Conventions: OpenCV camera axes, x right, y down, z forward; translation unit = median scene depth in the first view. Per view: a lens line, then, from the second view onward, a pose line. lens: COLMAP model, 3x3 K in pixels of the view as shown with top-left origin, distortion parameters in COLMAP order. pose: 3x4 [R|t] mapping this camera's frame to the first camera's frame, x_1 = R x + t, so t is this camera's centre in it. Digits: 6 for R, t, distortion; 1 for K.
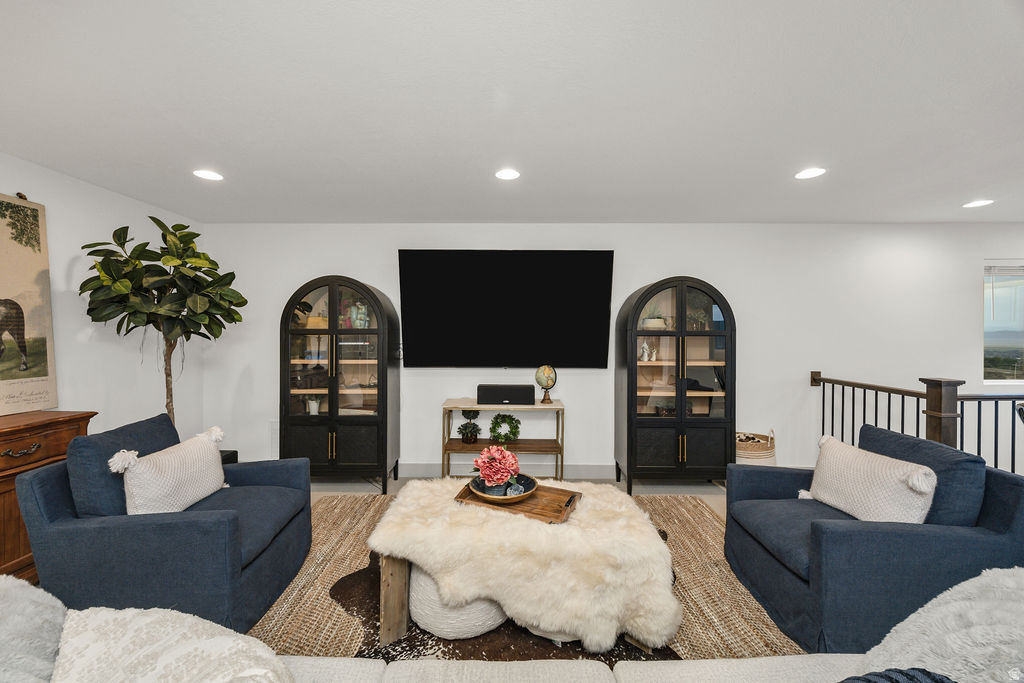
lens RADIAL K [[405.8, 0, 506.8], [0, 405.8, 331.6], [0, 0, 1]] dist [-0.003154, -0.000181]
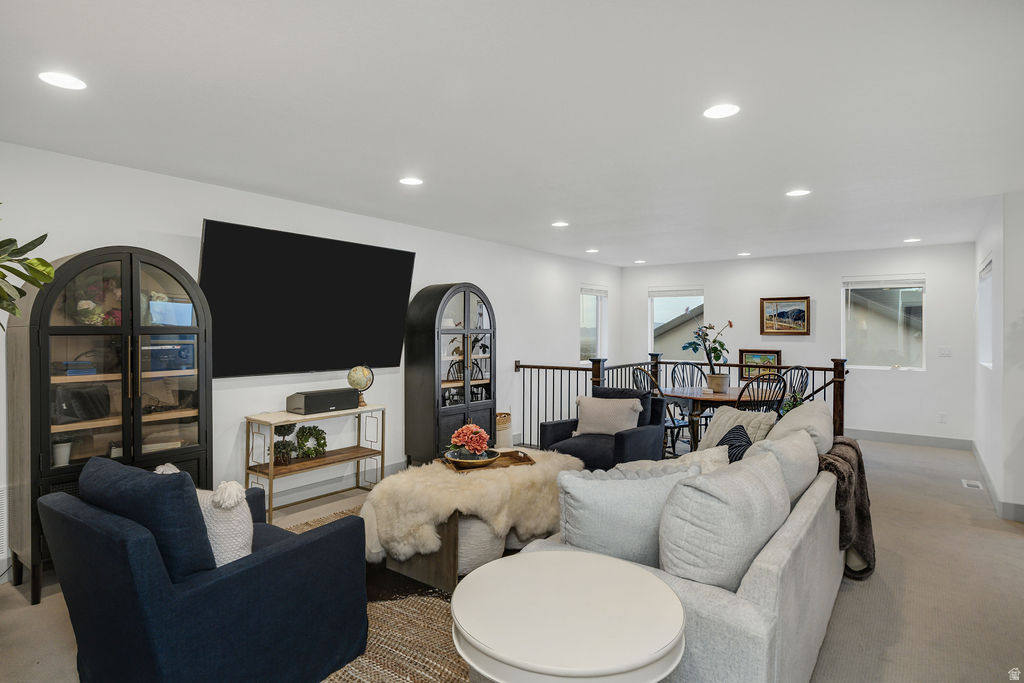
lens RADIAL K [[547.3, 0, 512.0], [0, 547.3, 341.5], [0, 0, 1]] dist [-0.000685, 0.000053]
pose [[0.591658, -0.017928, 0.805989, -0.727291], [-0.000291, 0.999748, 0.022452, -0.002737], [-0.806189, -0.013519, 0.591504, -0.037544]]
